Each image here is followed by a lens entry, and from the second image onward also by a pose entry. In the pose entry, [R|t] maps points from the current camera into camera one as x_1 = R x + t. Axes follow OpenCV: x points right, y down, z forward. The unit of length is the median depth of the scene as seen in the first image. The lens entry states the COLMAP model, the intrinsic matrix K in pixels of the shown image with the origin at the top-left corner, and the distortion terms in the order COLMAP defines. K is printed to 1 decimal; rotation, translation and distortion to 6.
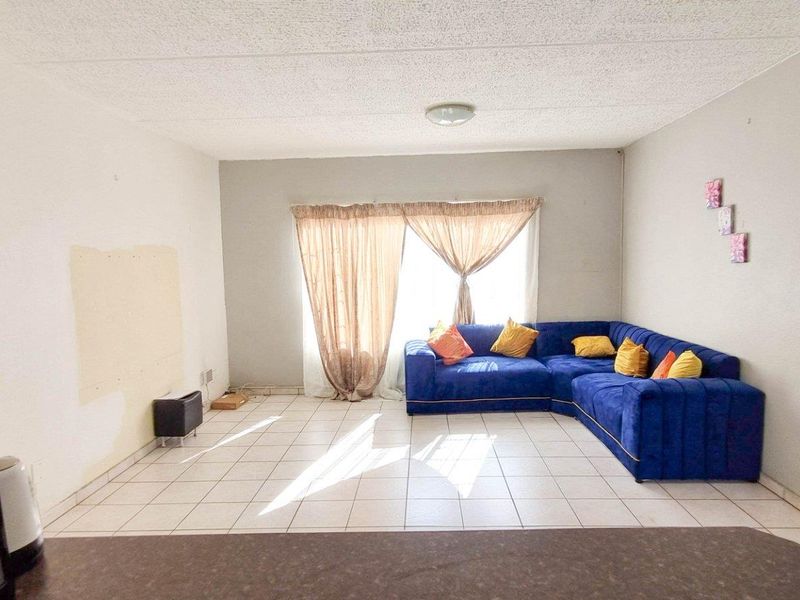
lens RADIAL K [[507.9, 0, 400.0], [0, 507.9, 300.0], [0, 0, 1]] dist [0.002321, 0.000220]
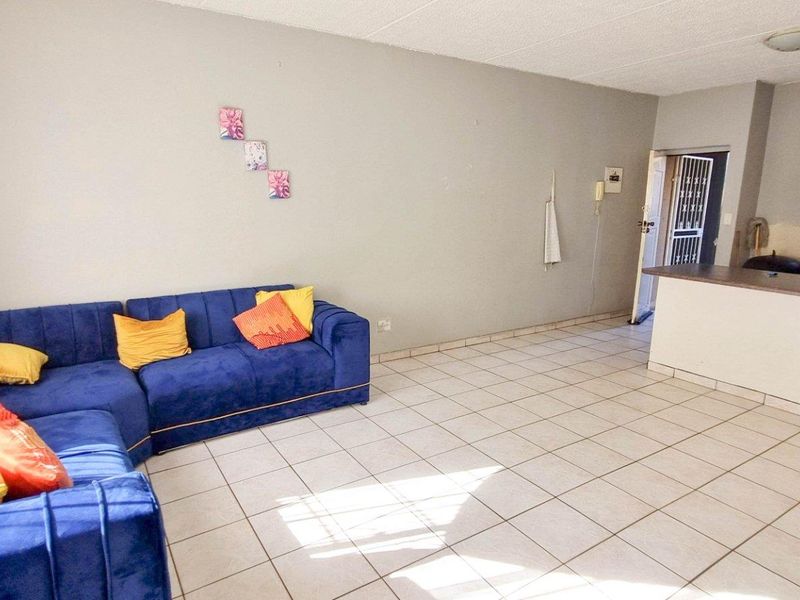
lens RADIAL K [[507.9, 0, 400.0], [0, 507.9, 300.0], [0, 0, 1]] dist [0.002321, 0.000220]
pose [[-0.573174, -0.147656, 0.806021, -0.249850], [0.074614, 0.970141, 0.230781, -0.059367], [-0.816030, 0.192418, -0.545042, 0.896409]]
